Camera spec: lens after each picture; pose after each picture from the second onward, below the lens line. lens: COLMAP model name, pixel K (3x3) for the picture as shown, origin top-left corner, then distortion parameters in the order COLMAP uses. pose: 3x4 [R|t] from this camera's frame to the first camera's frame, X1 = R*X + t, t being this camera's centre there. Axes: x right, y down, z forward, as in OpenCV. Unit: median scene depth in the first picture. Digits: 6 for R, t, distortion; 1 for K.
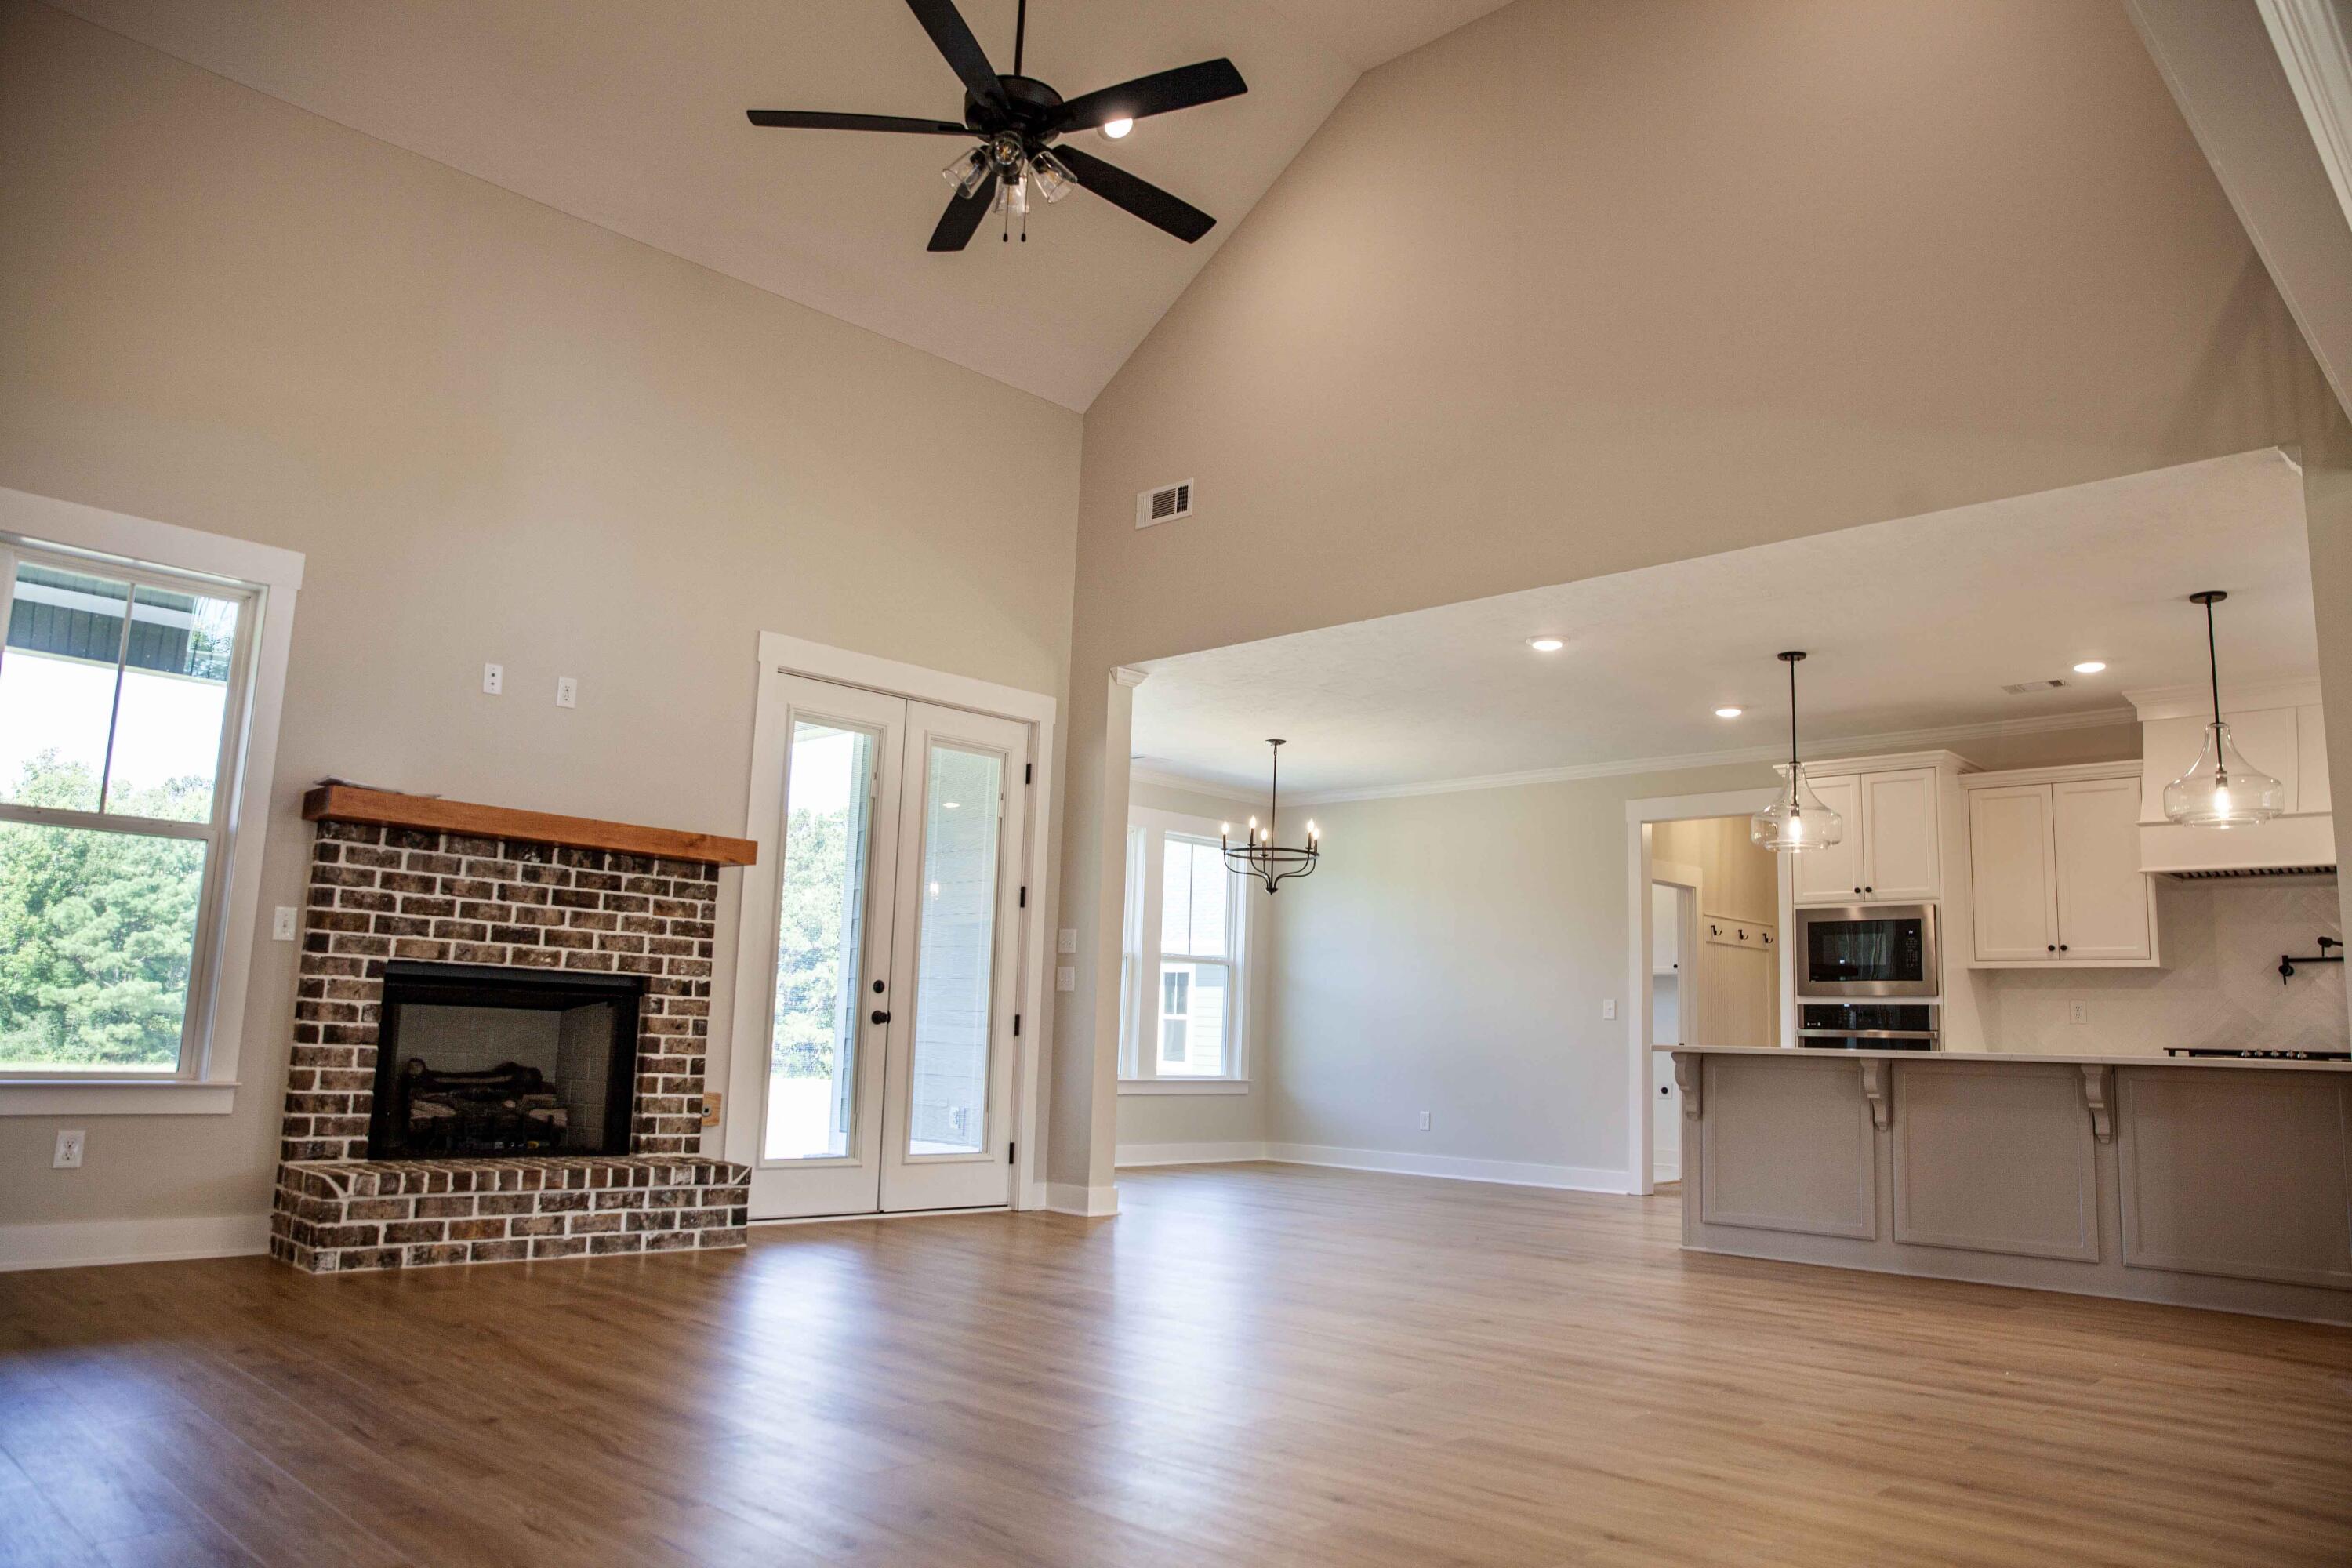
lens RADIAL K [[1616.3, 0, 1176.3], [0, 1616.3, 780.4], [0, 0, 1]] dist [-0.086022, 0.060264]
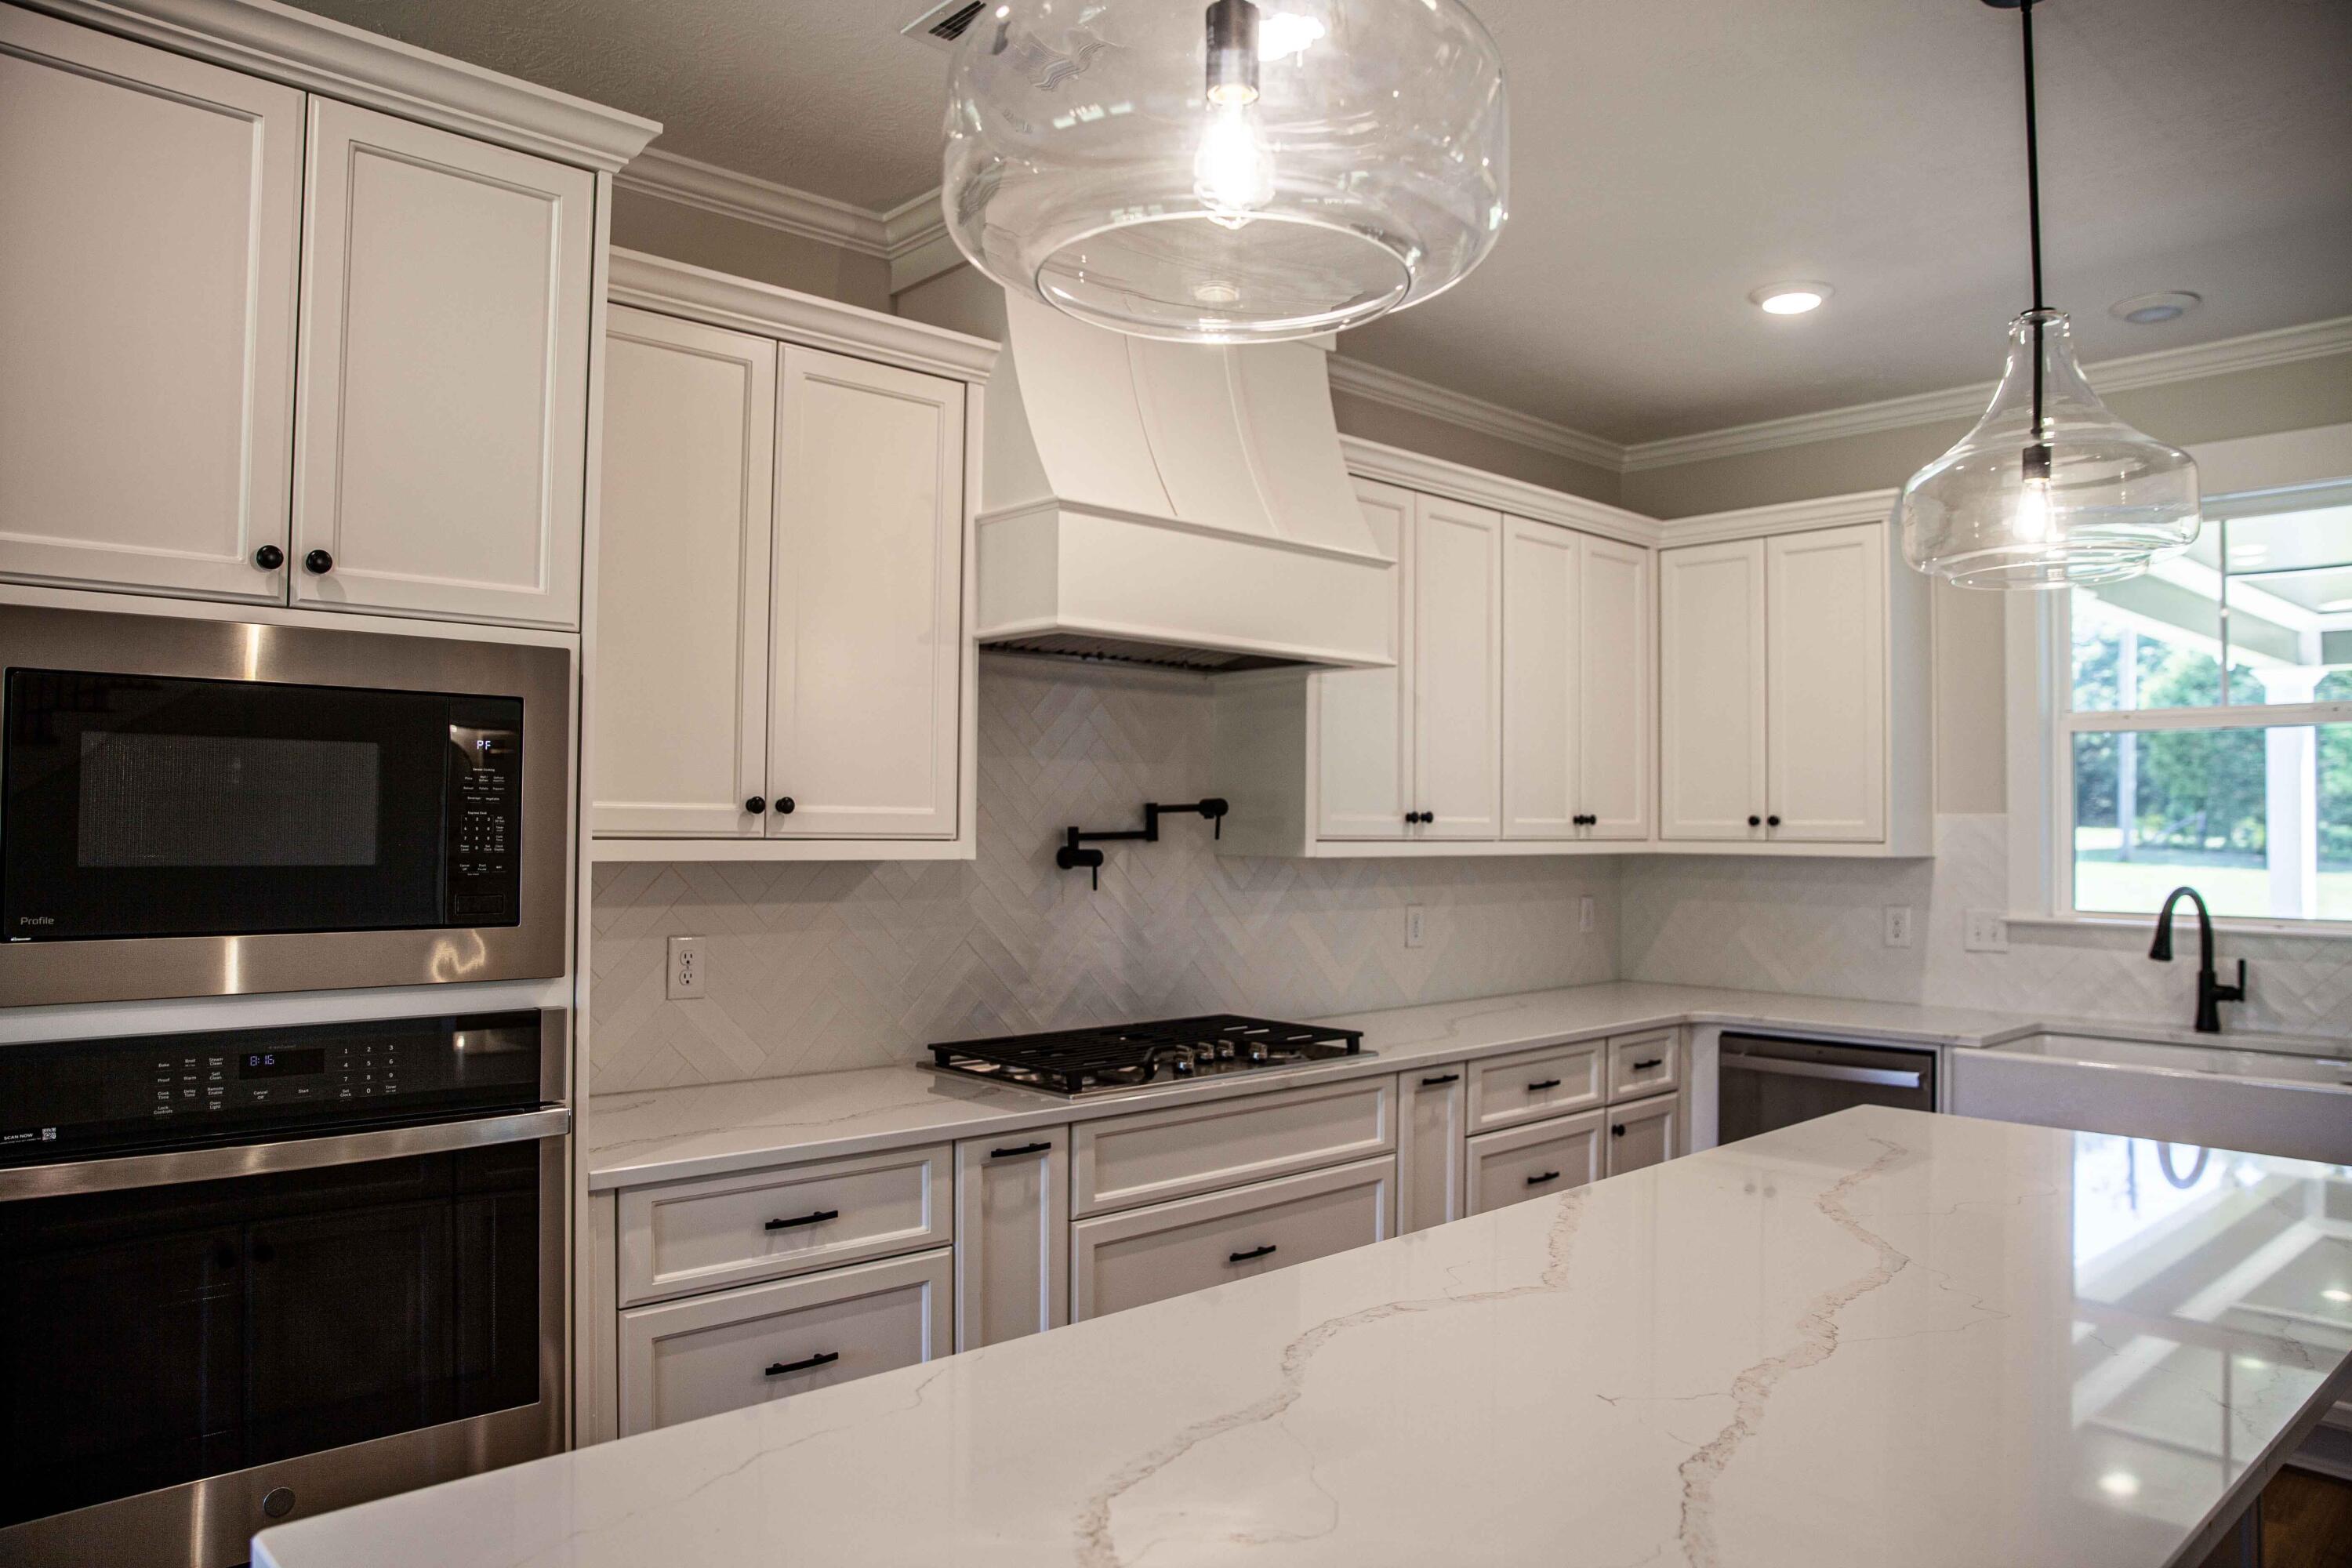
lens RADIAL K [[1616.3, 0, 1208.3], [0, 1616.3, 792.2], [0, 0, 1]] dist [-0.086022, 0.060264]
pose [[0.042636, -0.012676, 0.999010, 0.193669], [-0.163065, 0.986423, 0.019476, 0.076125], [-0.985694, -0.163734, 0.039990, 0.844505]]
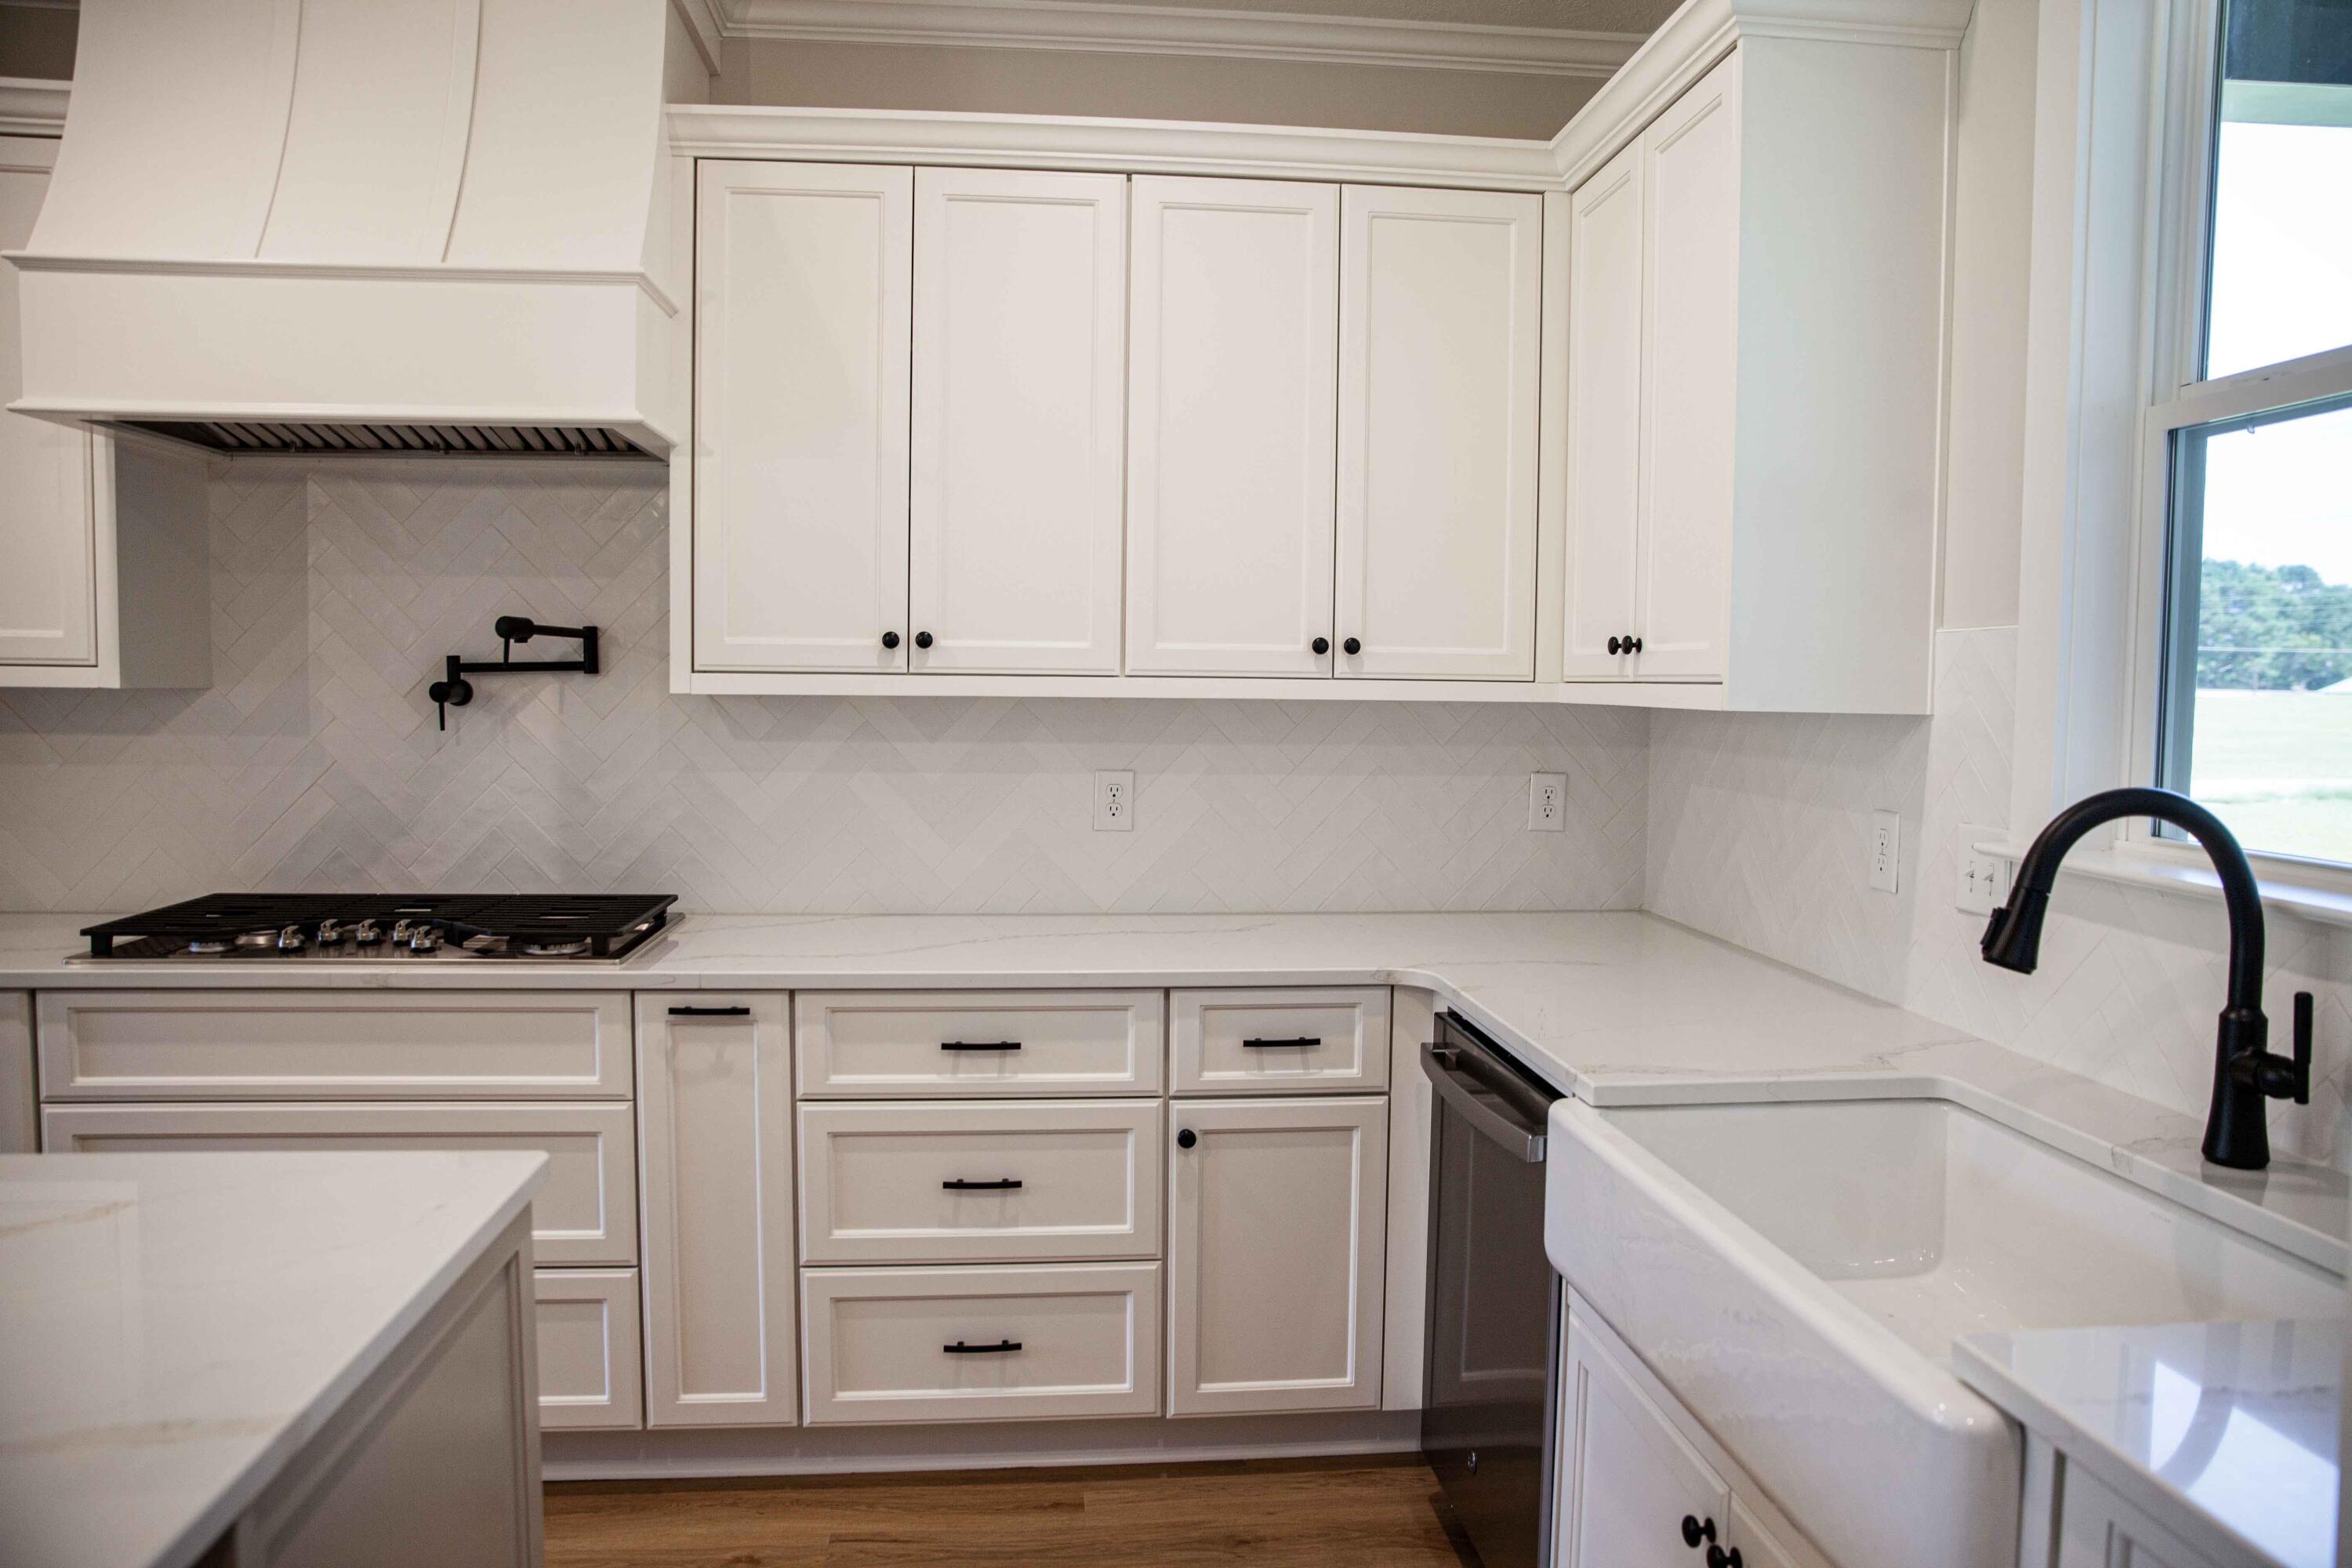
lens RADIAL K [[1616.3, 0, 1186.7], [0, 1616.3, 784.0], [0, 0, 1]] dist [-0.086022, 0.060264]
pose [[0.660417, -0.075152, 0.747129, 0.468536], [-0.106801, 0.975463, 0.192525, 0.040347], [-0.743265, -0.206942, 0.636186, 0.532040]]
